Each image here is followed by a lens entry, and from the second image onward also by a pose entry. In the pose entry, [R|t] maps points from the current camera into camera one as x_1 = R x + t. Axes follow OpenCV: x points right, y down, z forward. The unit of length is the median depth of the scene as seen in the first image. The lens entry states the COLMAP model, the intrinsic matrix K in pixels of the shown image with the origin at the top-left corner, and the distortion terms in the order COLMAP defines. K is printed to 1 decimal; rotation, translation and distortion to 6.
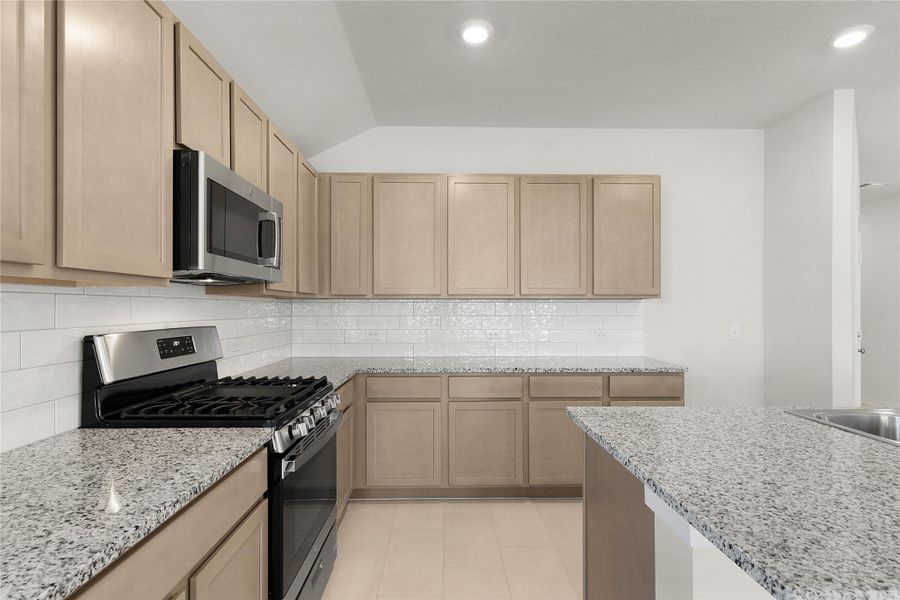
lens RADIAL K [[445.5, 0, 447.8], [0, 445.5, 304.3], [0, 0, 1]] dist [0.001895, 0.000247]
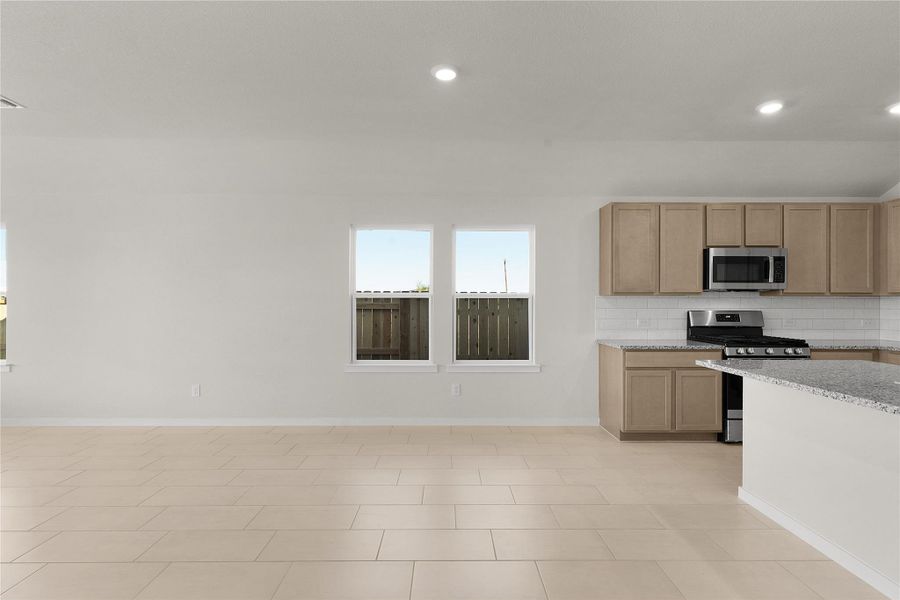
lens RADIAL K [[415.6, 0, 452.1], [0, 415.6, 302.8], [0, 0, 1]] dist [0.000953, 0.000305]
pose [[-0.012319, -0.015580, -0.999803, 2.140759], [0.005213, 0.999864, -0.015645, 0.047541], [0.999911, -0.005405, -0.012236, -0.633564]]
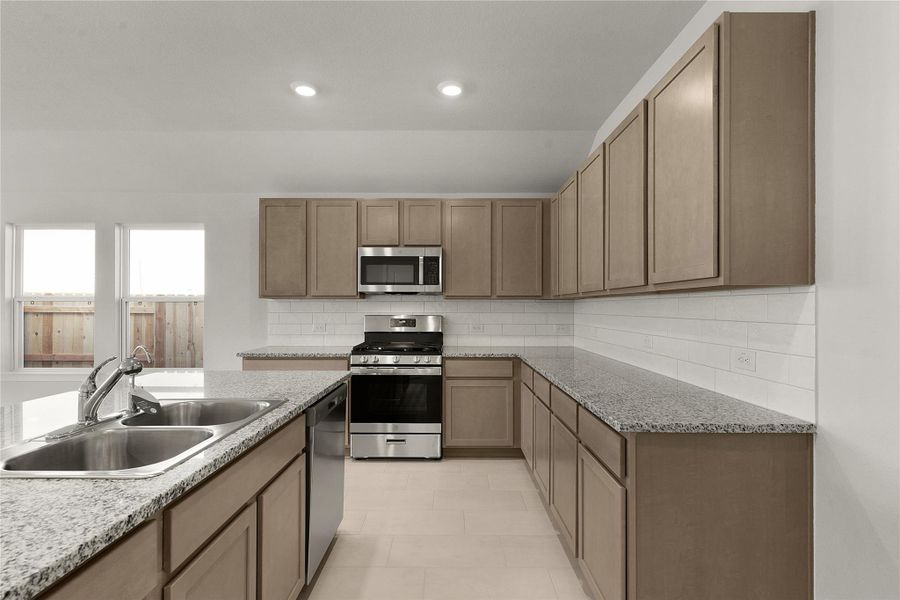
lens RADIAL K [[437.9, 0, 448.3], [0, 437.9, 298.1], [0, 0, 1]] dist [0.002651, 0.000156]
pose [[-0.032134, -0.035404, -0.998856, 2.029815], [0.003856, 0.999361, -0.035546, 0.058354], [0.999476, -0.004994, -0.031977, 1.607518]]
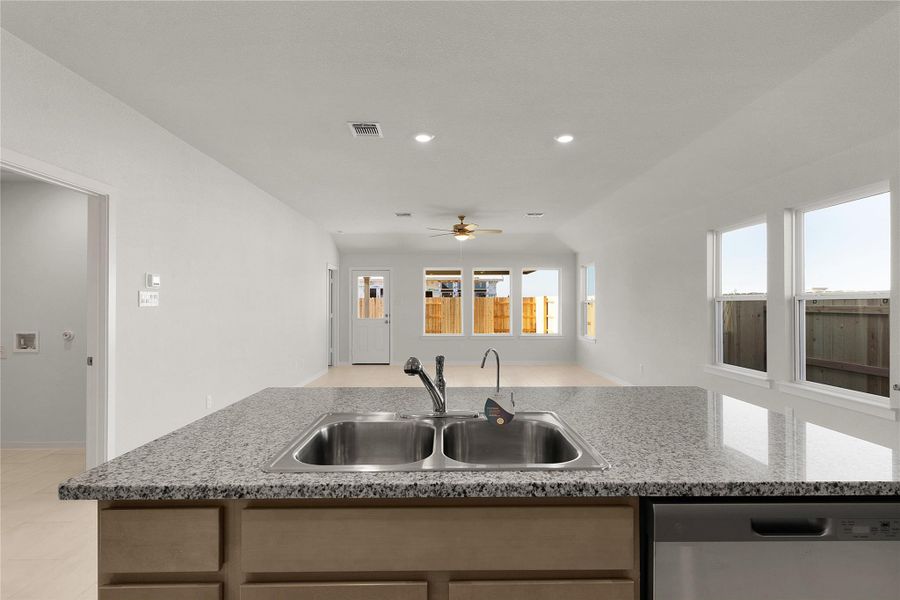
lens RADIAL K [[437.9, 0, 448.3], [0, 437.9, 298.1], [0, 0, 1]] dist [0.002651, 0.000156]
pose [[-0.999830, -0.017694, 0.005125, 1.122472], [-0.017786, 0.999671, -0.018471, 0.039530], [-0.004796, -0.018559, -0.999816, 1.821764]]
